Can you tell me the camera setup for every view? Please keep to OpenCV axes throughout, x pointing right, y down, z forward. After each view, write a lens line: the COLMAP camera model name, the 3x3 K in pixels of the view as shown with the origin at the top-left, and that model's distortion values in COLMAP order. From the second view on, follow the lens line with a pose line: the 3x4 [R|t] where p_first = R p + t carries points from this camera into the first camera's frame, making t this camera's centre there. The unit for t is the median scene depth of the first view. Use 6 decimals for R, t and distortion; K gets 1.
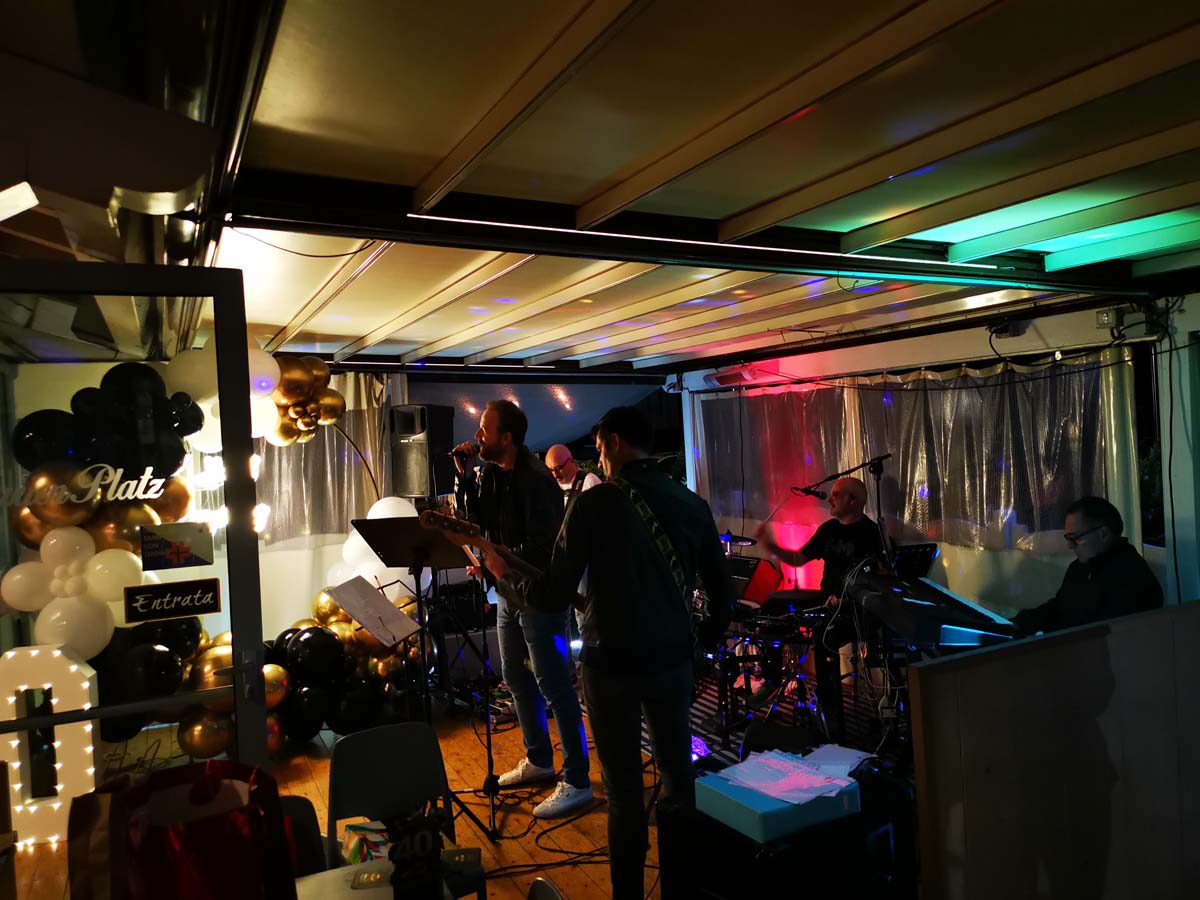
lens RADIAL K [[918.9, 0, 597.6], [0, 918.9, 448.2], [0, 0, 1]] dist [0.086077, -0.085549]
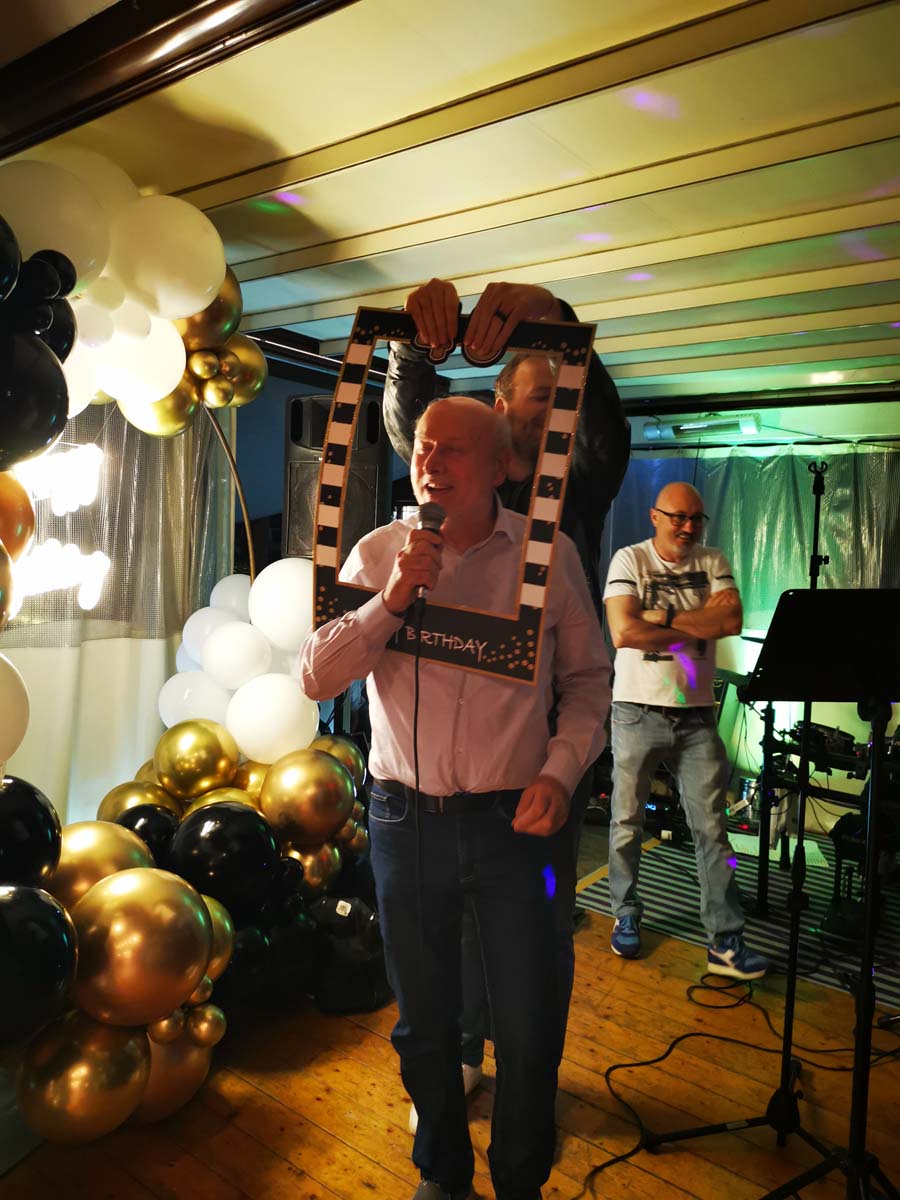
lens RADIAL K [[928.9, 0, 450.0], [0, 928.9, 600.0], [0, 0, 1]] dist [0.026580, -0.000995]
pose [[0.894168, 0.049093, 0.445032, -0.498838], [-0.071931, 0.996811, 0.034564, 0.067249], [-0.441915, -0.062918, 0.894848, 0.592465]]
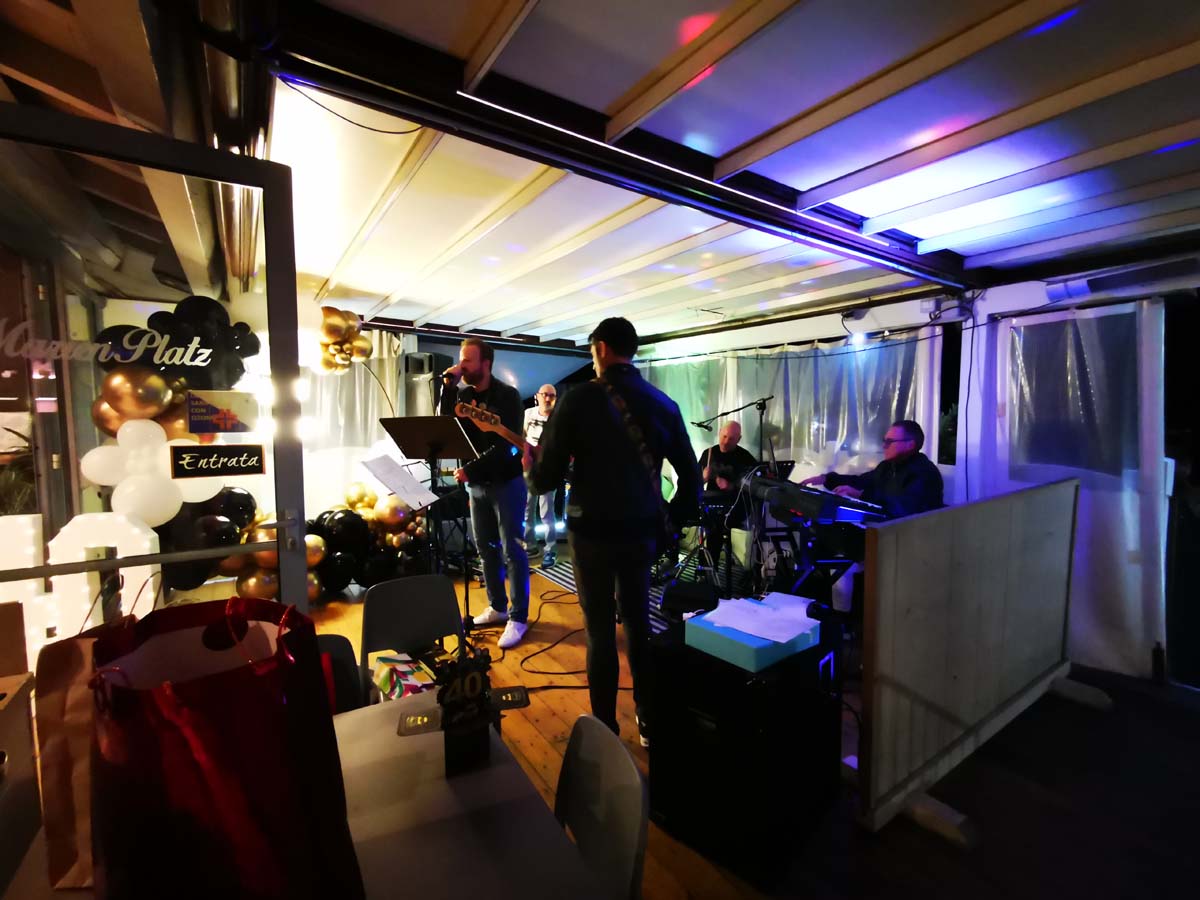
lens RADIAL K [[554.4, 0, 598.8], [0, 554.4, 452.3], [0, 0, 1]] dist [-0.001790, 0.007076]
pose [[0.989918, 0.039011, 0.136162, -0.062027], [-0.045930, 0.997789, 0.048047, 0.062956], [-0.133986, -0.053817, 0.989521, 0.180221]]
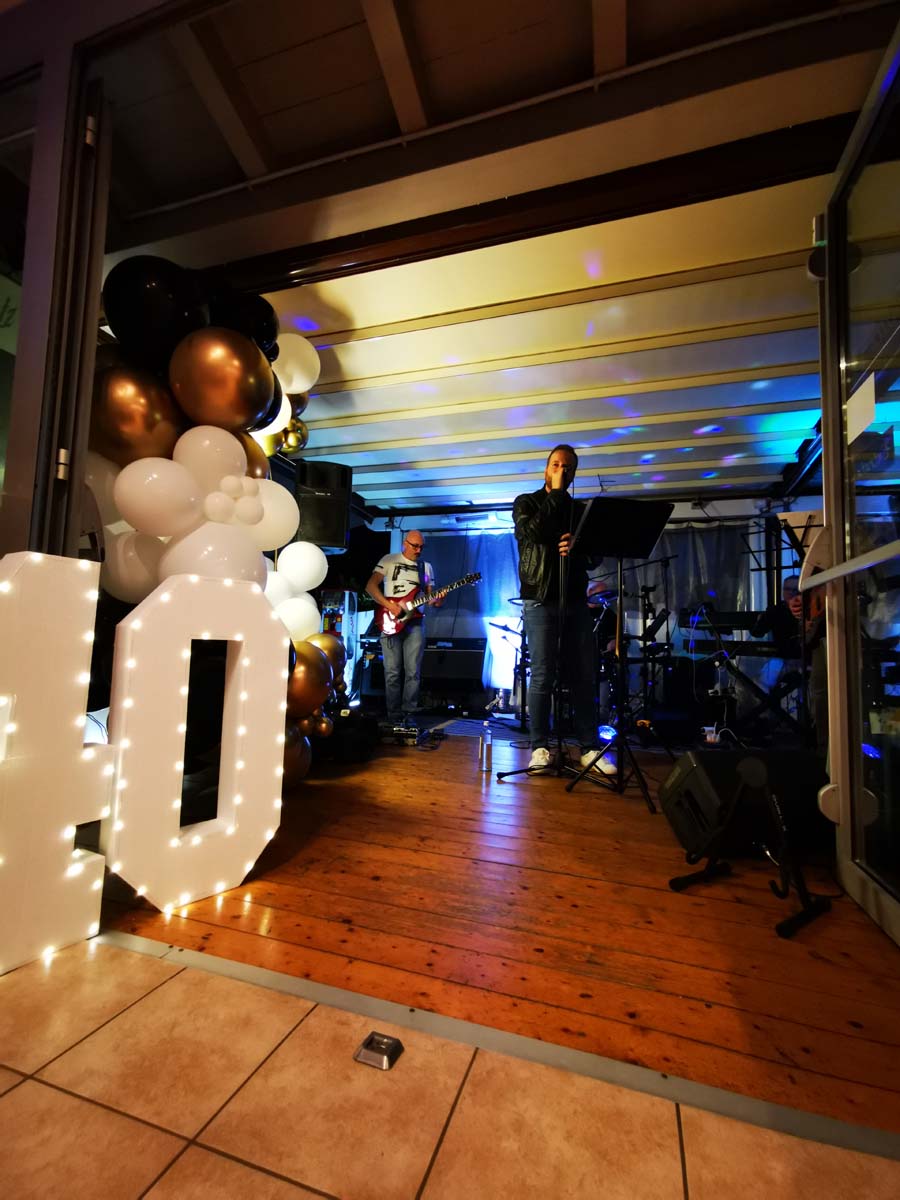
lens RADIAL K [[554.4, 0, 447.3], [0, 554.4, 601.7], [0, 0, 1]] dist [-0.001790, 0.007076]
pose [[0.688301, 0.132695, 0.713185, -0.711676], [-0.051886, 0.989615, -0.134051, 0.252833], [-0.723567, 0.055263, 0.688038, 0.583620]]
